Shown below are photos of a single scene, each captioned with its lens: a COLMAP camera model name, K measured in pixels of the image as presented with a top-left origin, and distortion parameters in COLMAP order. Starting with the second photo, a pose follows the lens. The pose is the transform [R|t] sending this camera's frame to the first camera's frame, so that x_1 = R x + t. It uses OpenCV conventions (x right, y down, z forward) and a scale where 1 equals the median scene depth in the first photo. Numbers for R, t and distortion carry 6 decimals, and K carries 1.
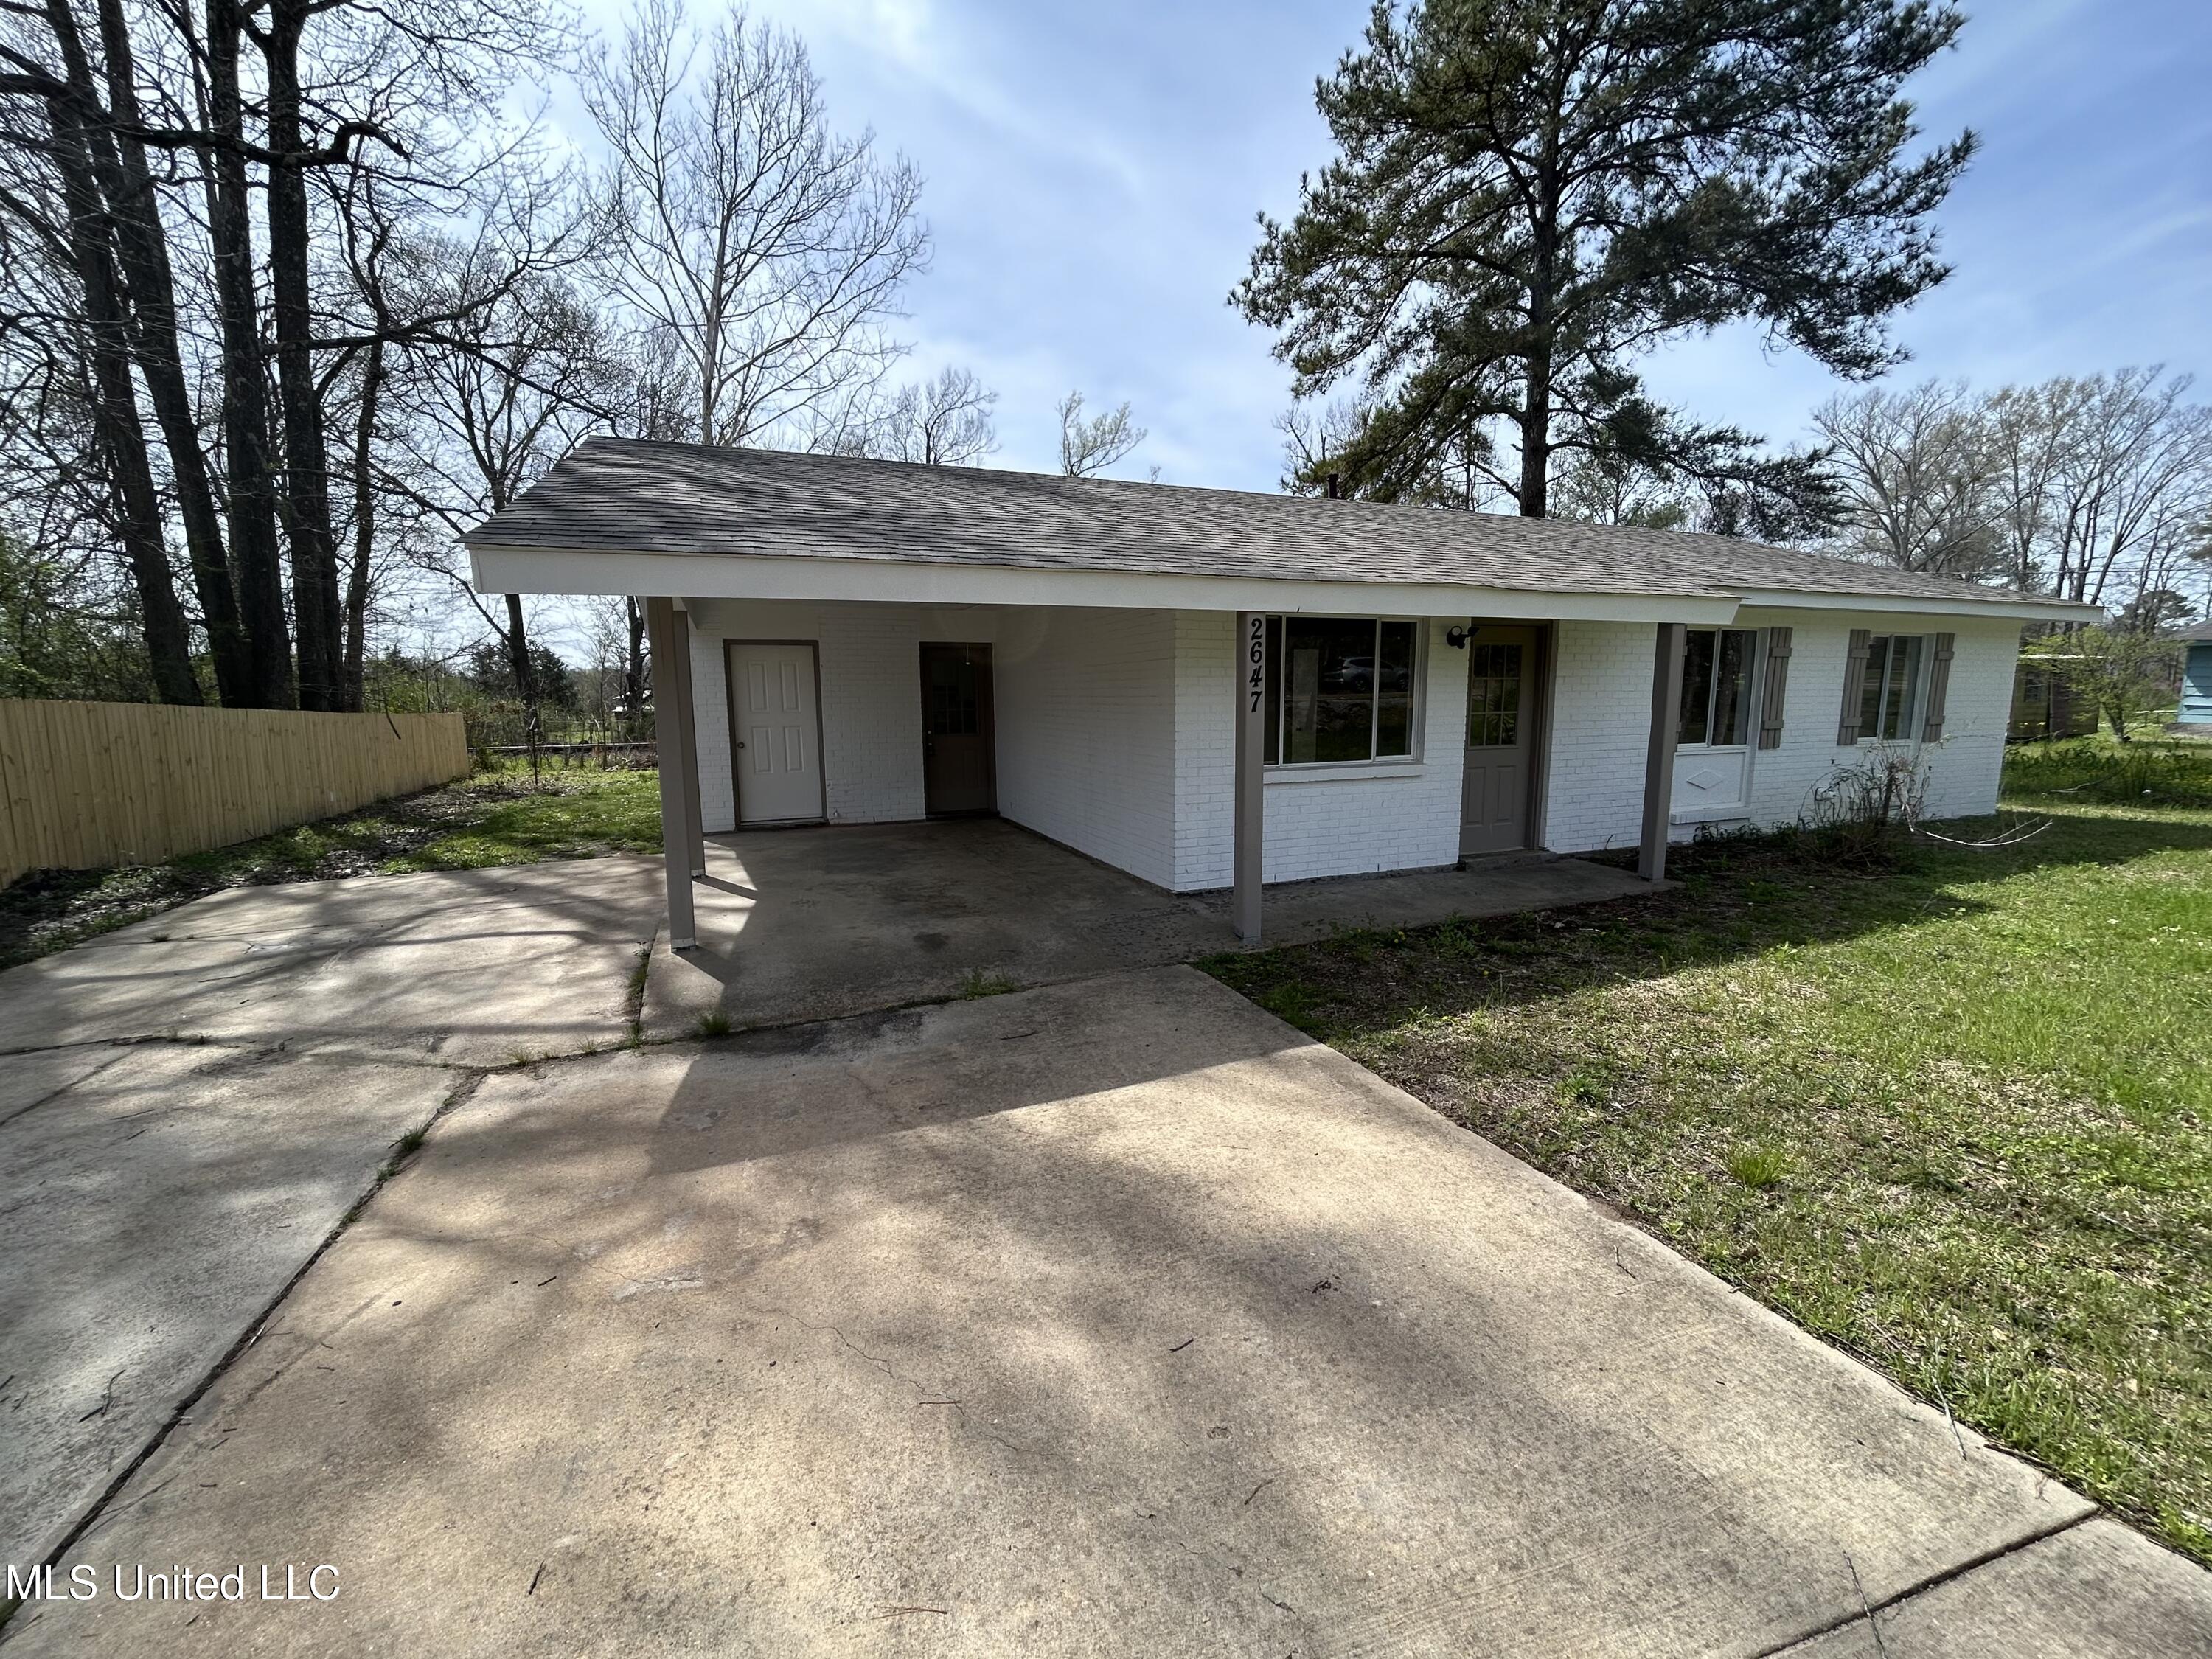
lens RADIAL K [[887.6, 0, 1099.2], [0, 887.6, 827.1], [0, 0, 1]] dist [-0.005037, 0.001764]
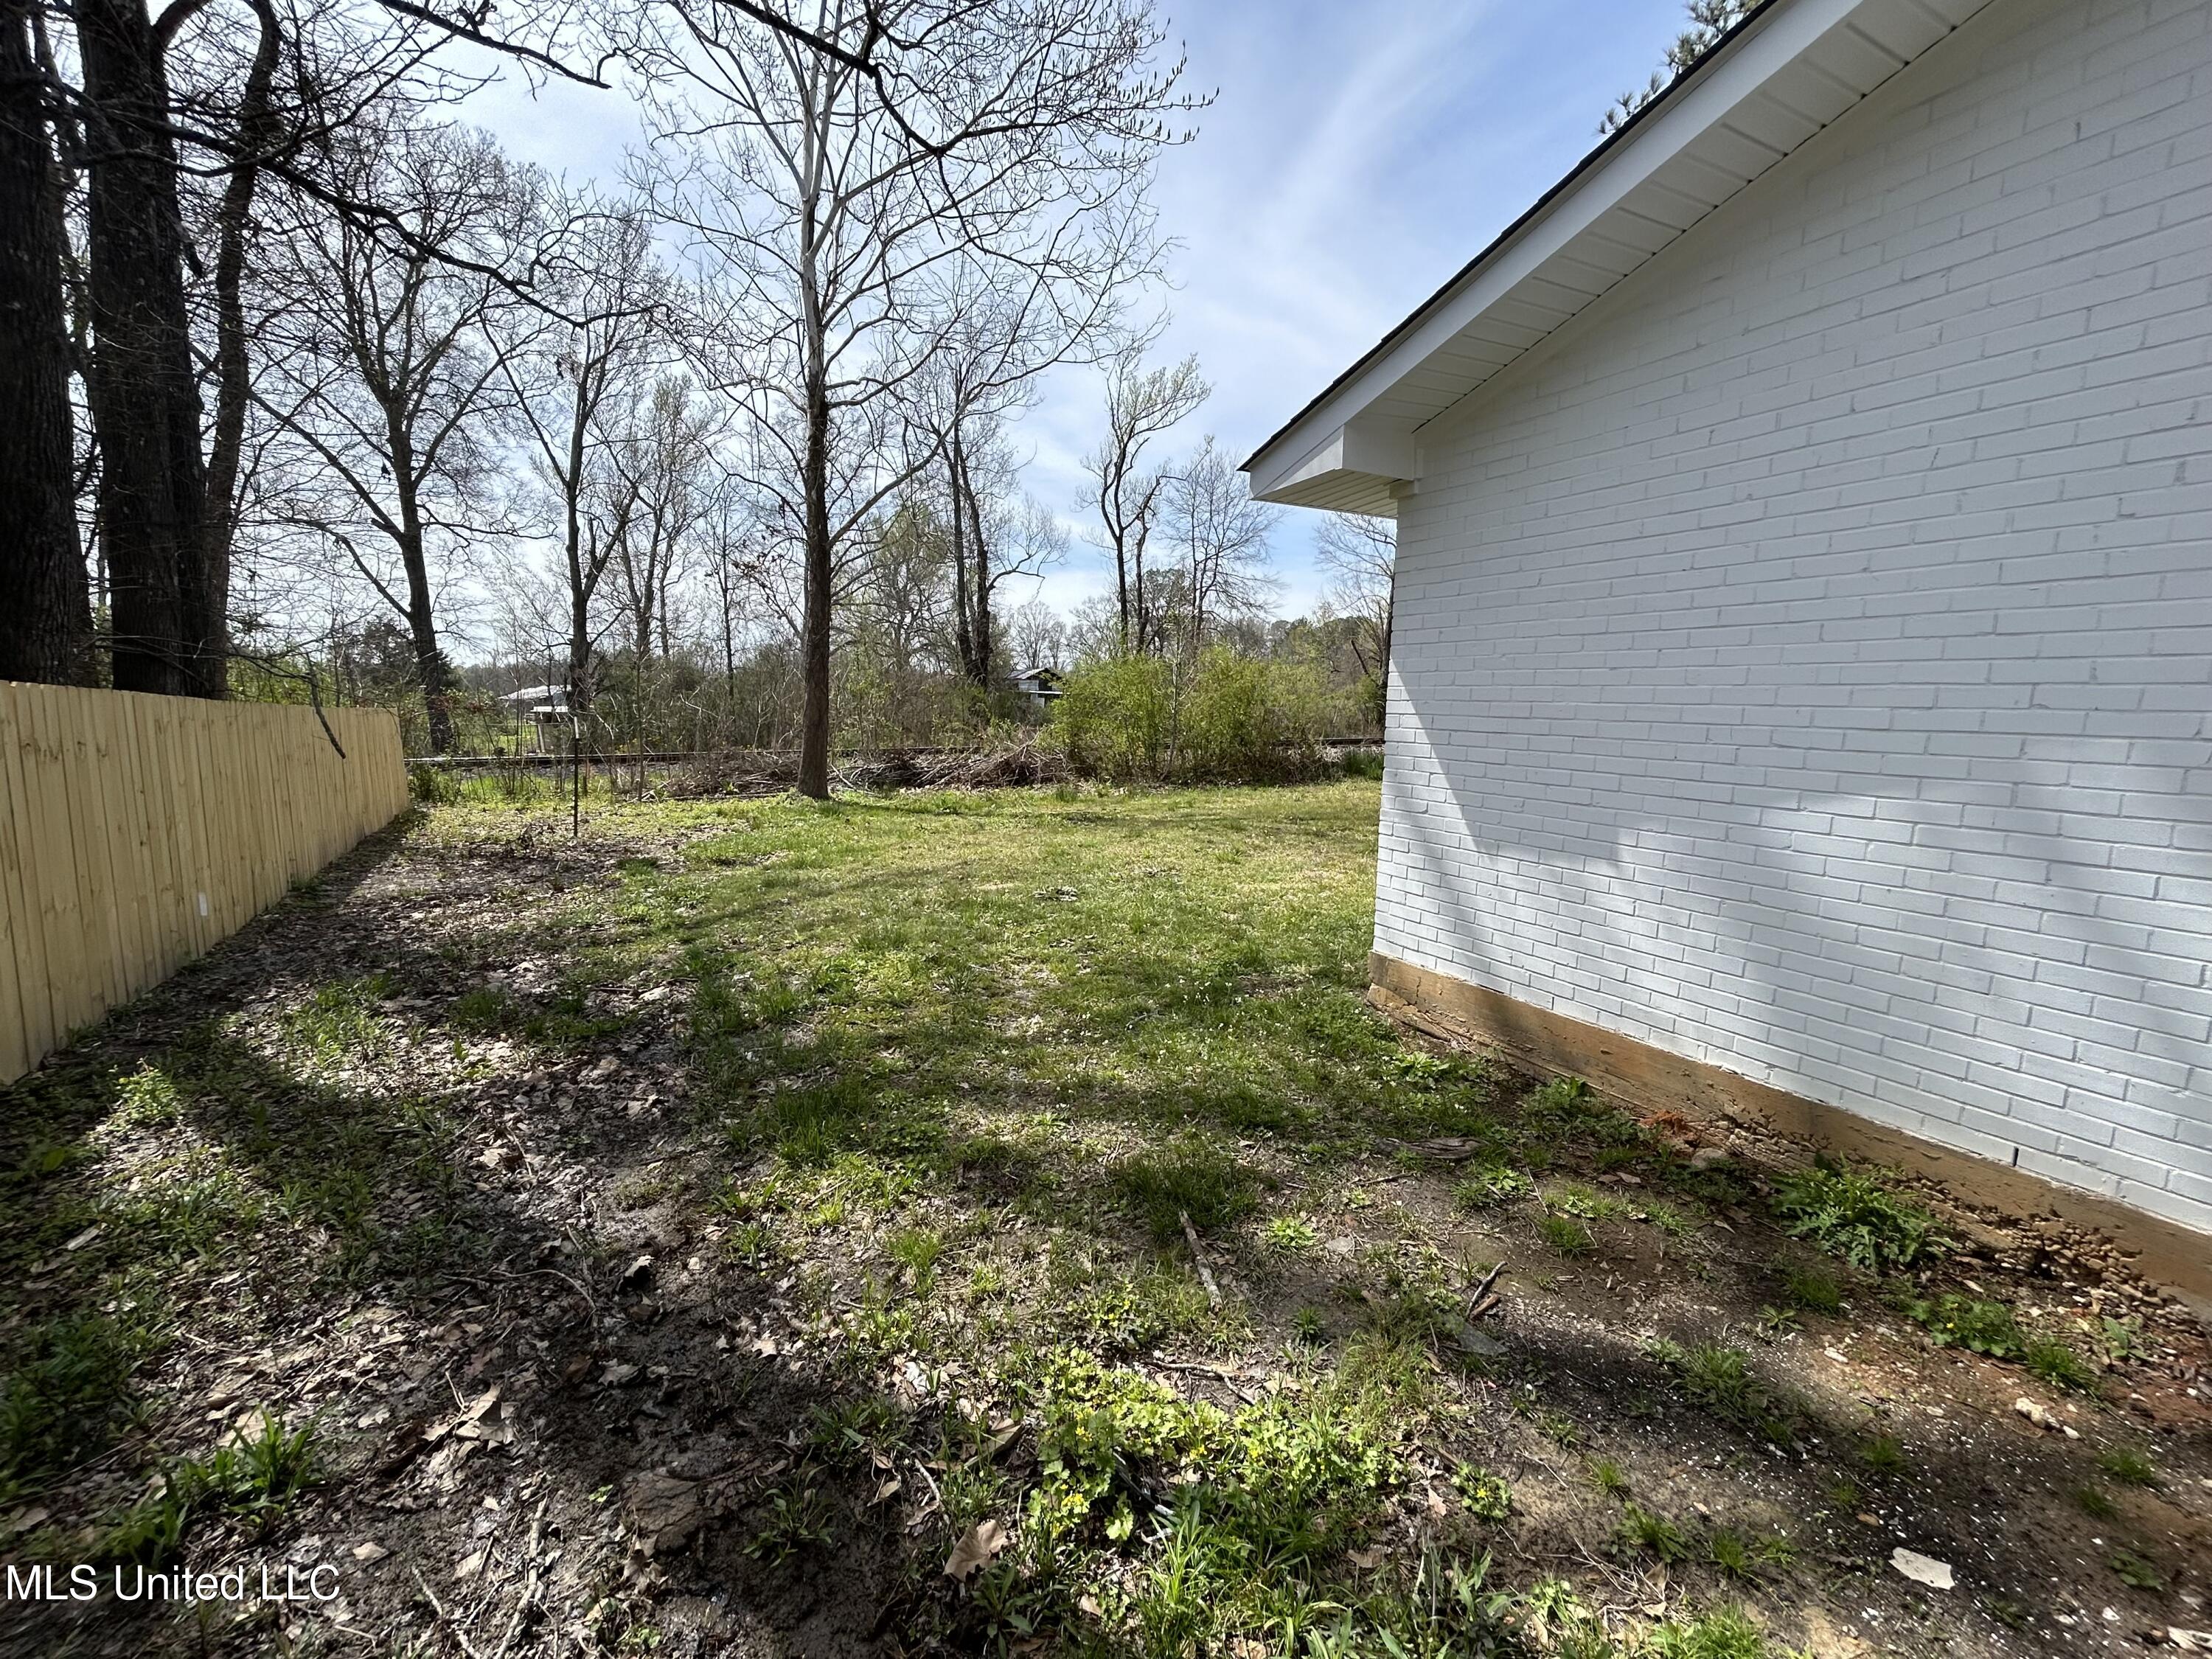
lens RADIAL K [[887.6, 0, 1103.3], [0, 887.6, 834.4], [0, 0, 1]] dist [-0.005037, 0.001764]
pose [[0.993720, -0.006148, 0.111724, -0.867549], [0.006091, 0.999981, 0.000849, -0.111608], [-0.111727, -0.000163, 0.993739, 0.952353]]
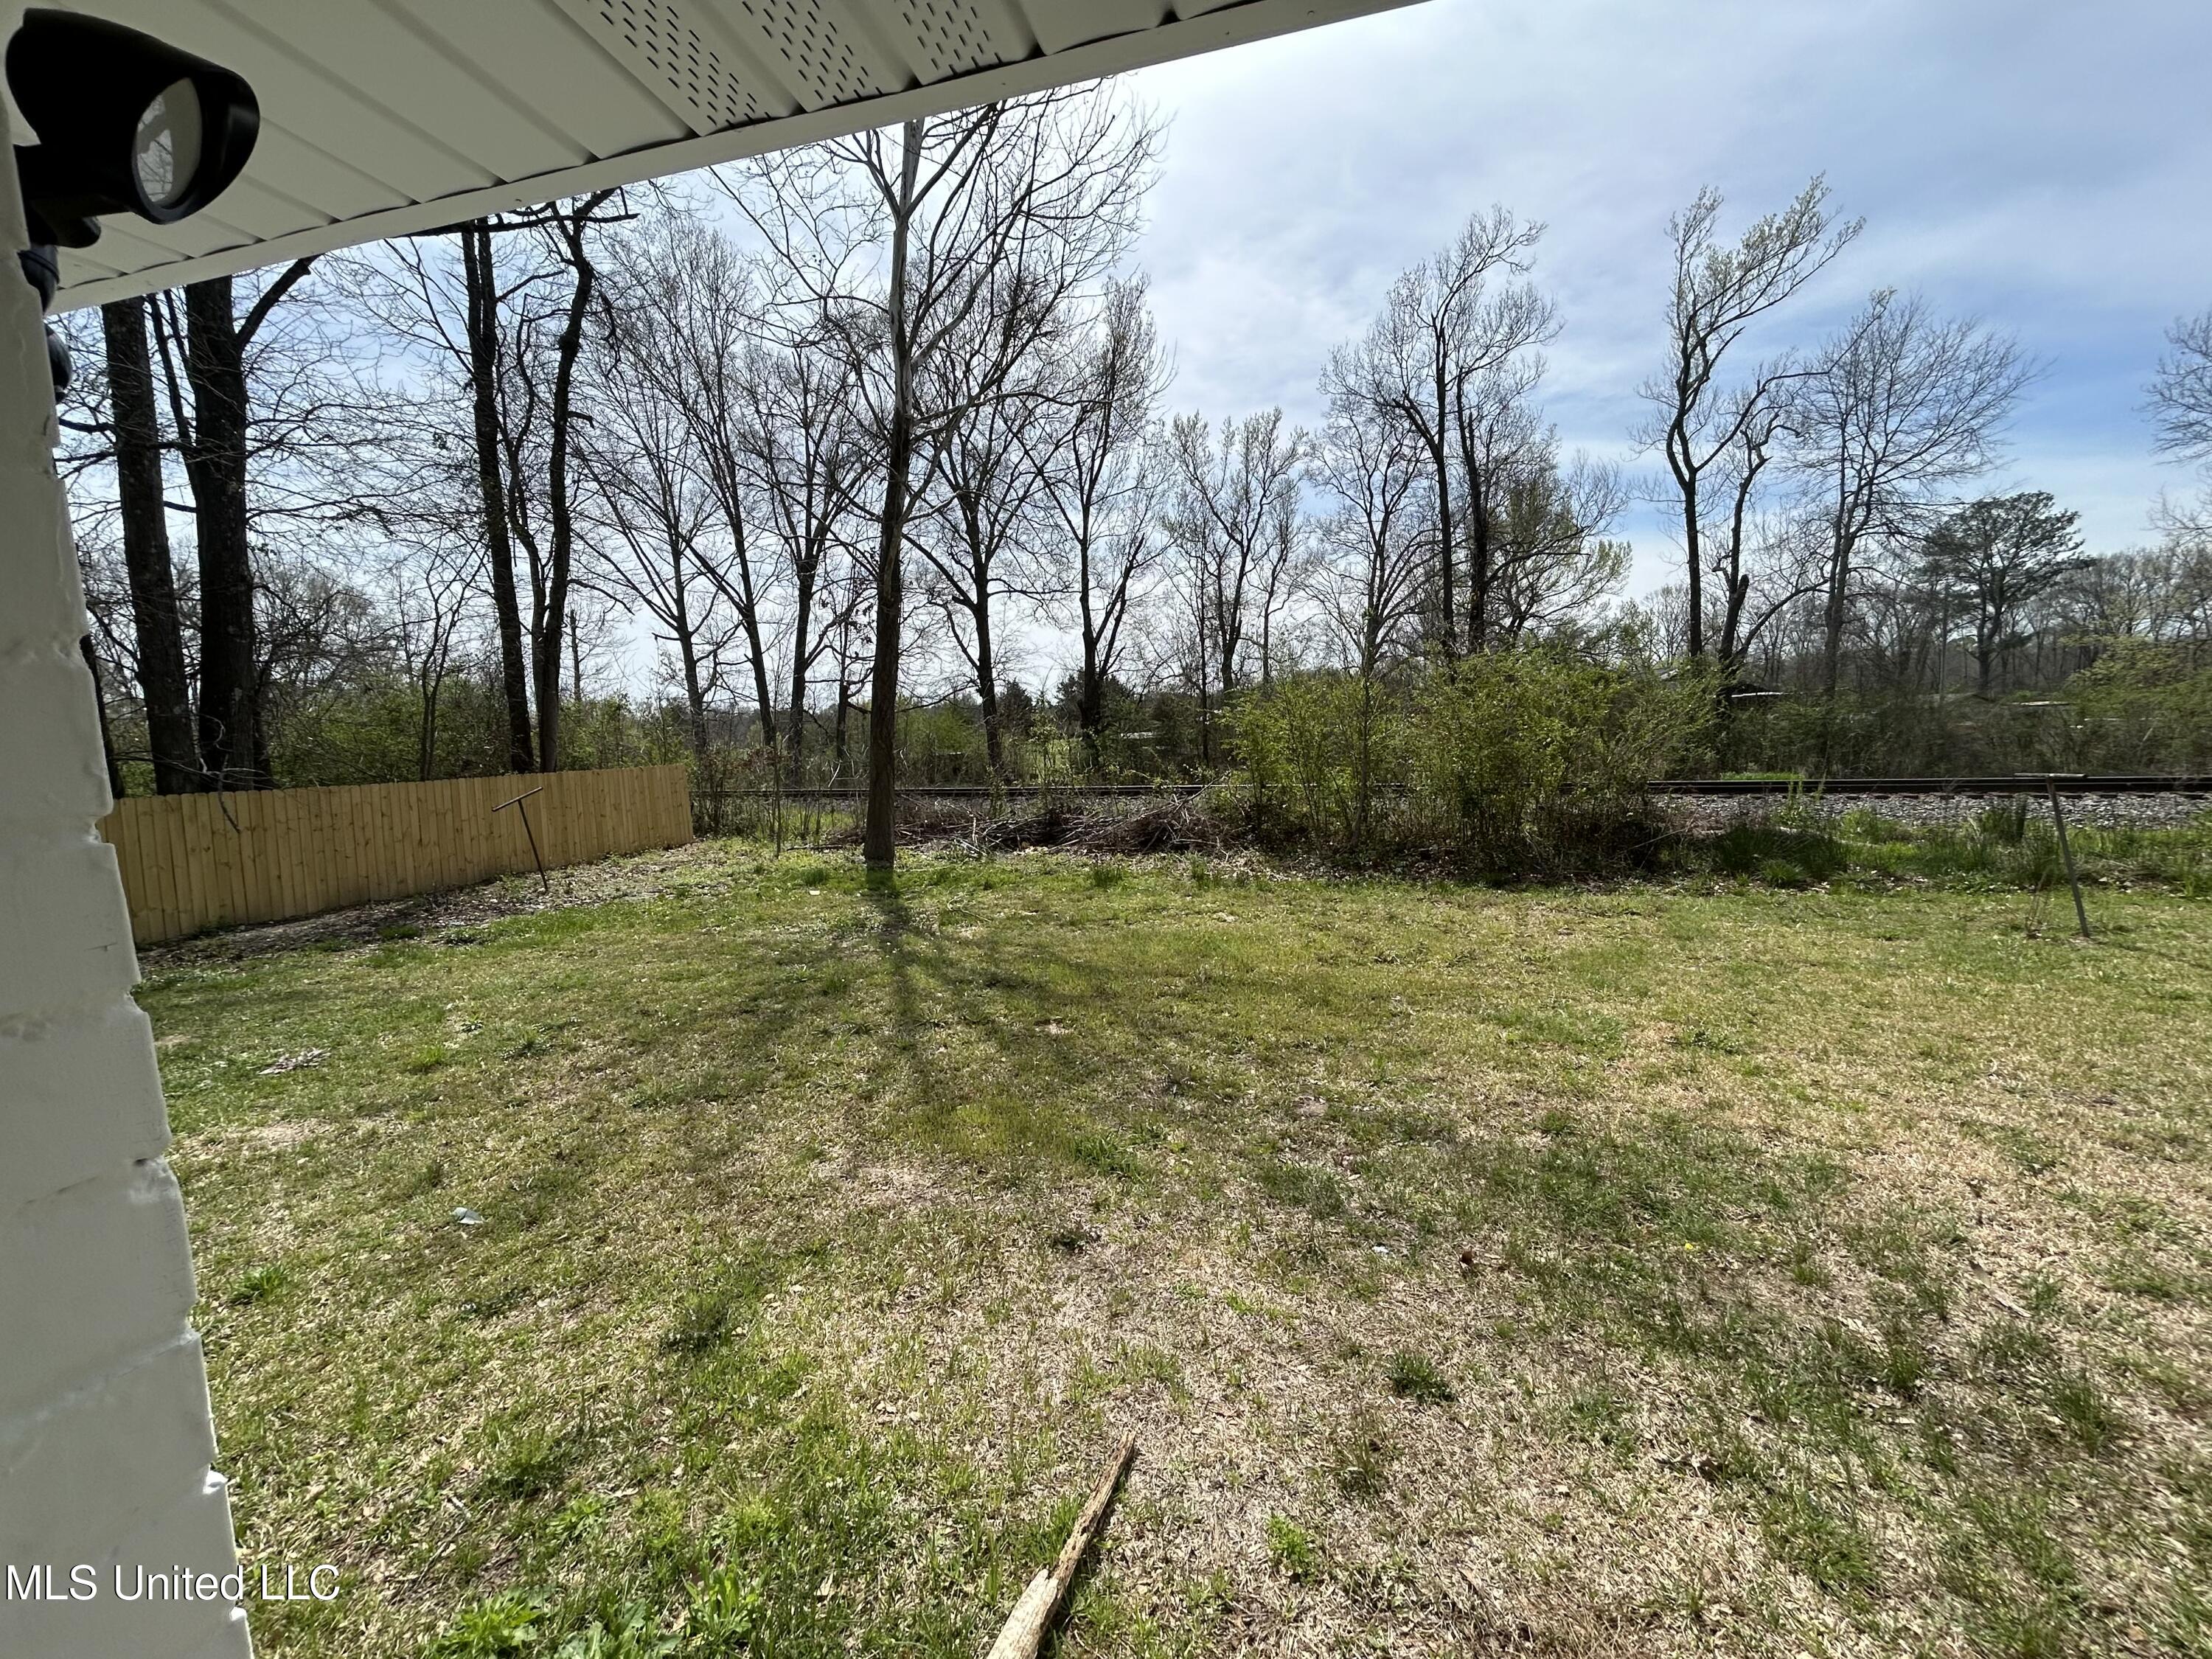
lens RADIAL K [[887.6, 0, 1097.5], [0, 887.6, 832.0], [0, 0, 1]] dist [-0.005037, 0.001764]
pose [[0.790579, 0.054926, -0.609891, 0.196356], [-0.060861, 0.998086, 0.010994, -0.296403], [0.609328, 0.028427, 0.792409, 1.755262]]
